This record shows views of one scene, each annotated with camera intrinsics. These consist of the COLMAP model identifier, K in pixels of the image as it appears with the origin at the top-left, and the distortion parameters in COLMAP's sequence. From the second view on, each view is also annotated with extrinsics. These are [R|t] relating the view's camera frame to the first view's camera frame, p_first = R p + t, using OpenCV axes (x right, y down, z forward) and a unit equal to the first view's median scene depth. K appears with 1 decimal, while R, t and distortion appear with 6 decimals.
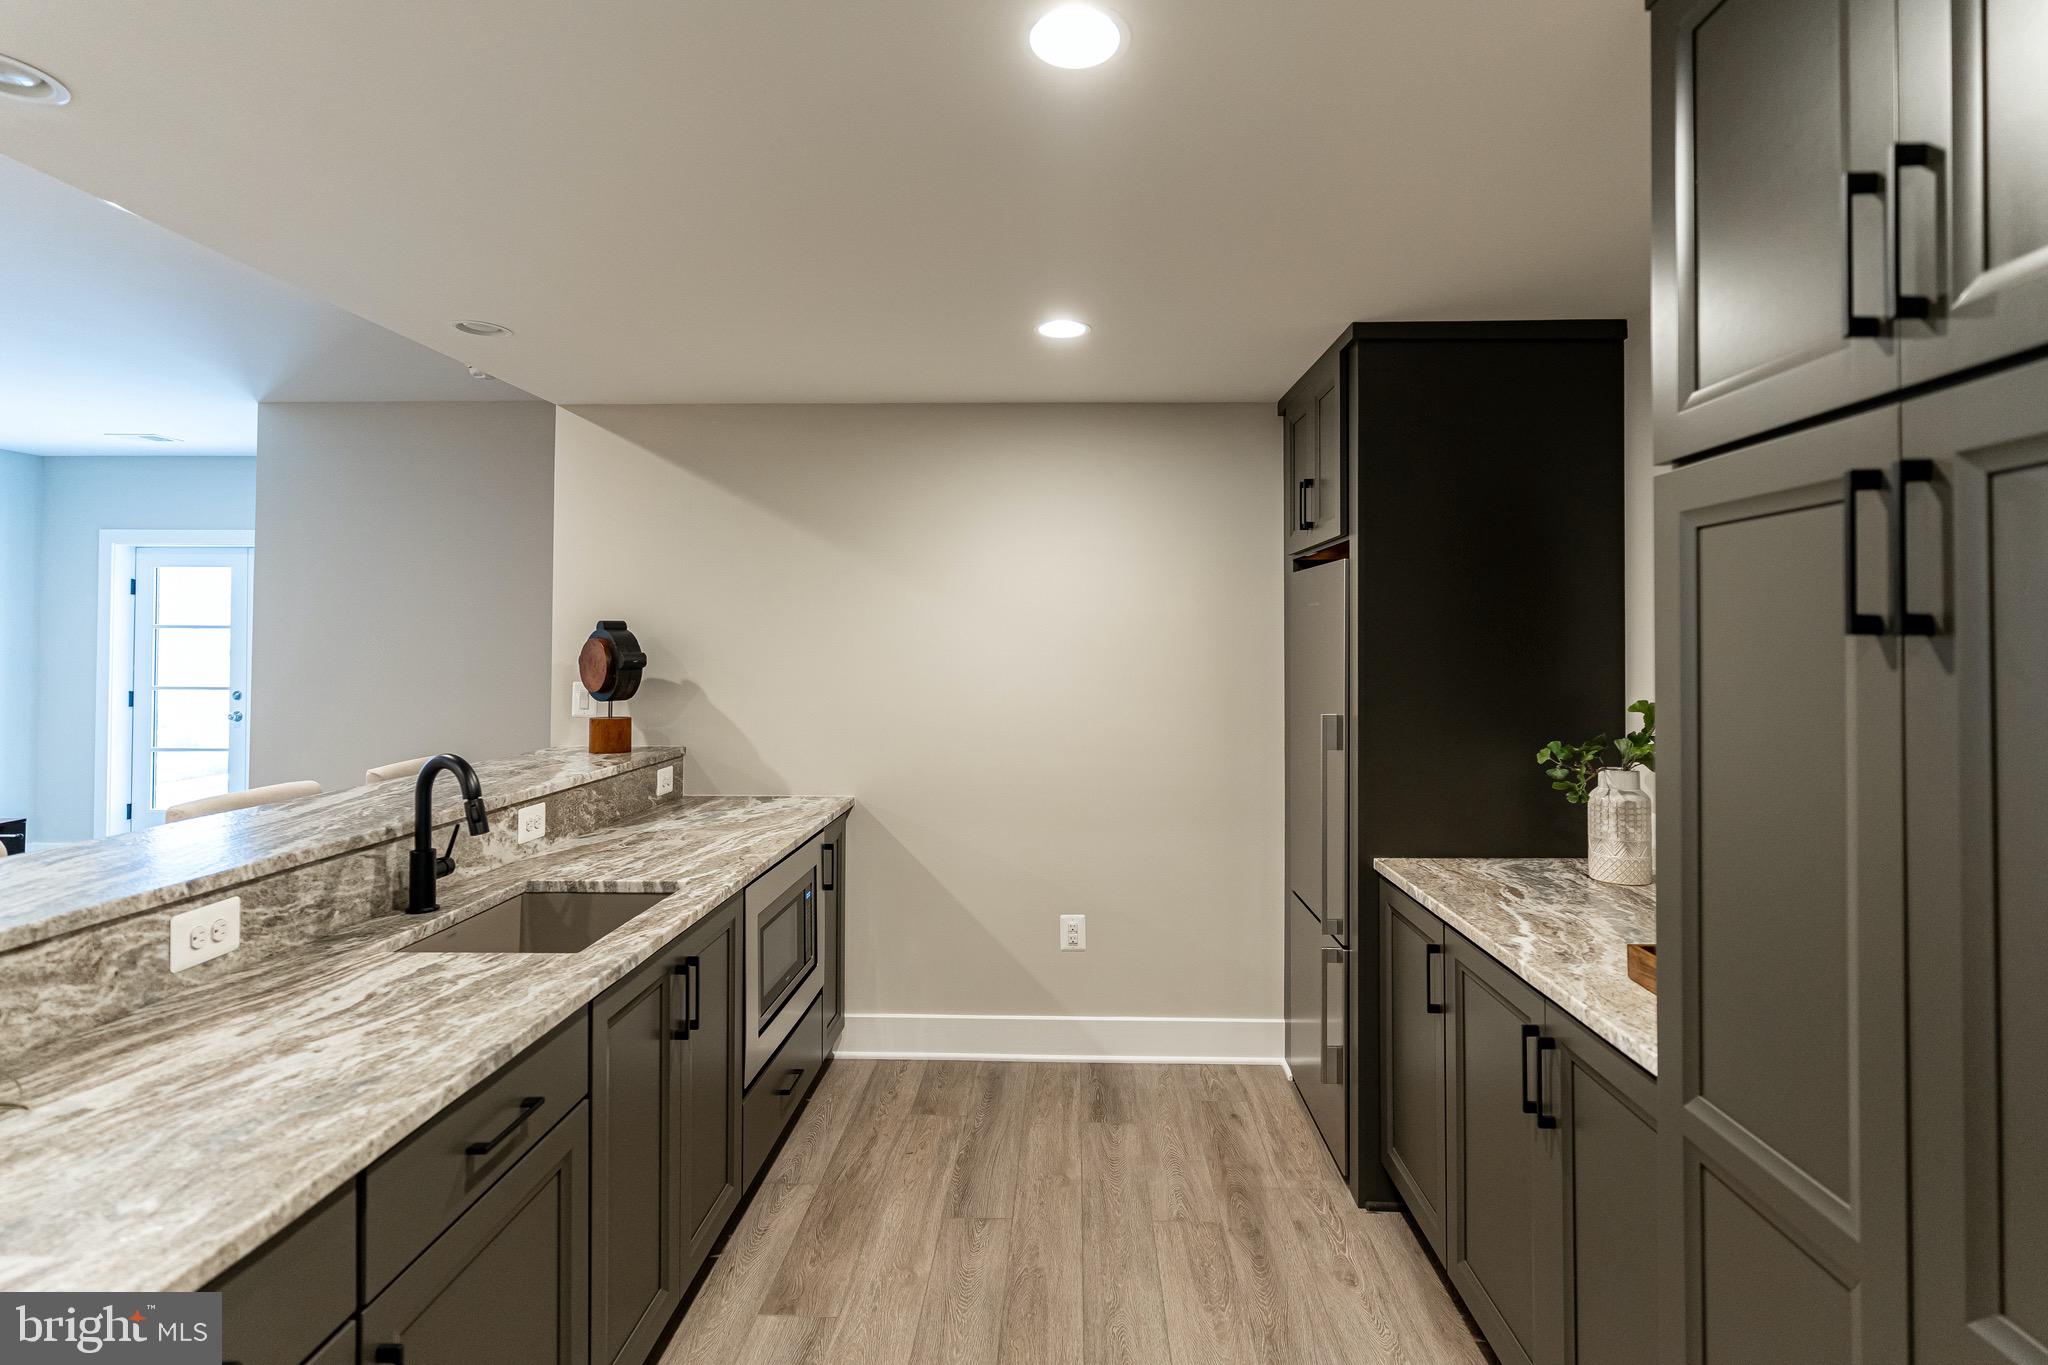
lens RADIAL K [[983.9, 0, 1018.9], [0, 983.9, 645.0], [0, 0, 1]] dist [0.000057, -0.000229]
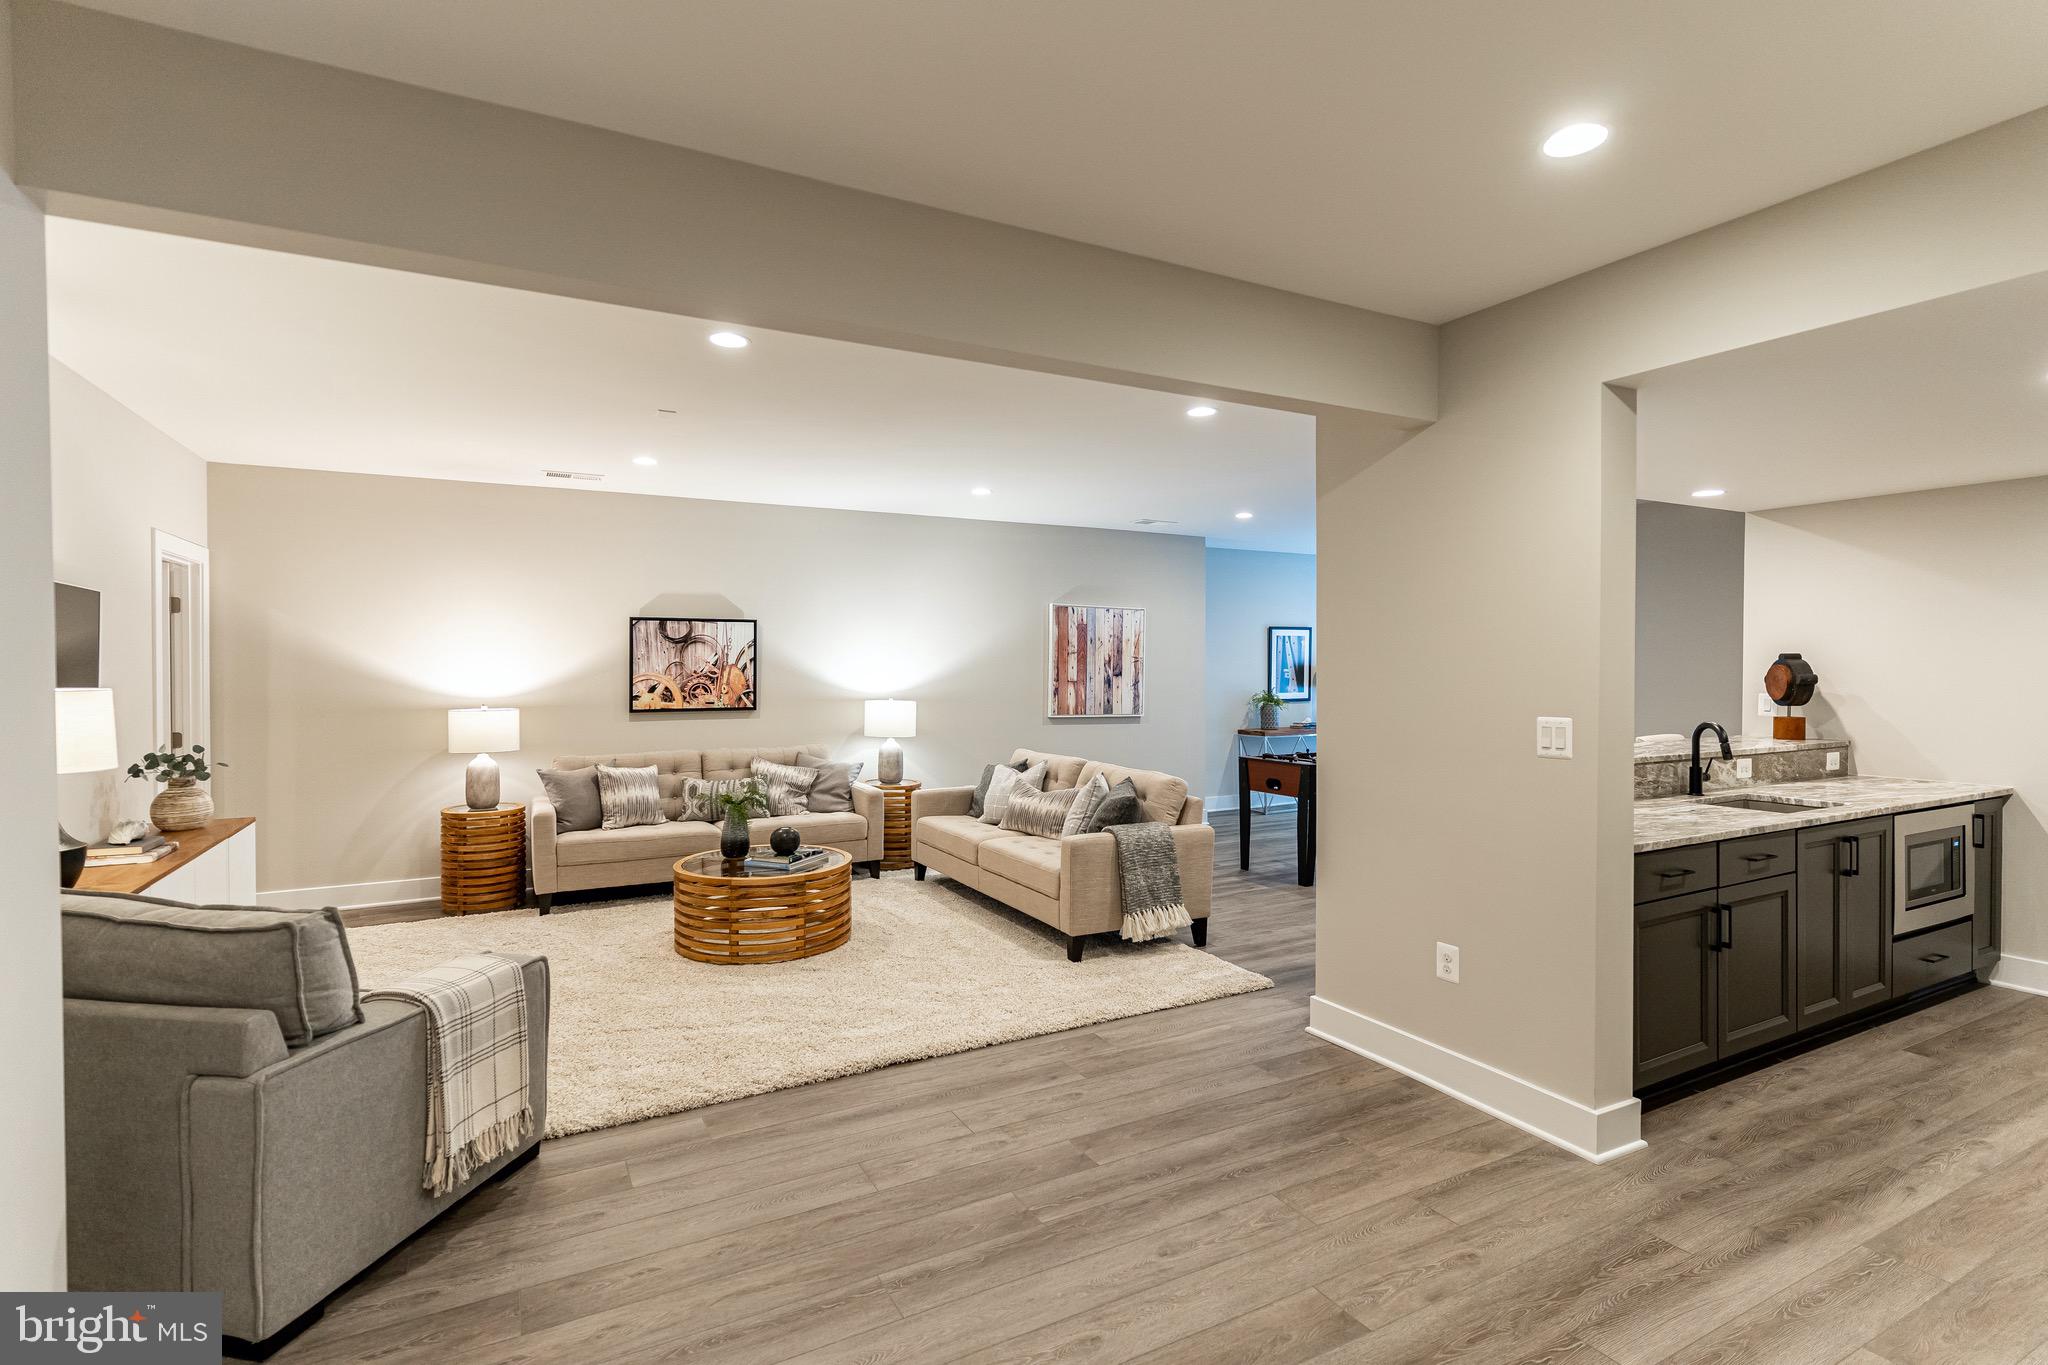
lens RADIAL K [[983.9, 0, 1020.9], [0, 983.9, 689.6], [0, 0, 1]] dist [0.000057, -0.000229]
pose [[0.517662, 0.006347, -0.855561, 0.306421], [0.007706, 0.999897, 0.012081, 0.003821], [0.855550, -0.012847, 0.517560, -0.905921]]
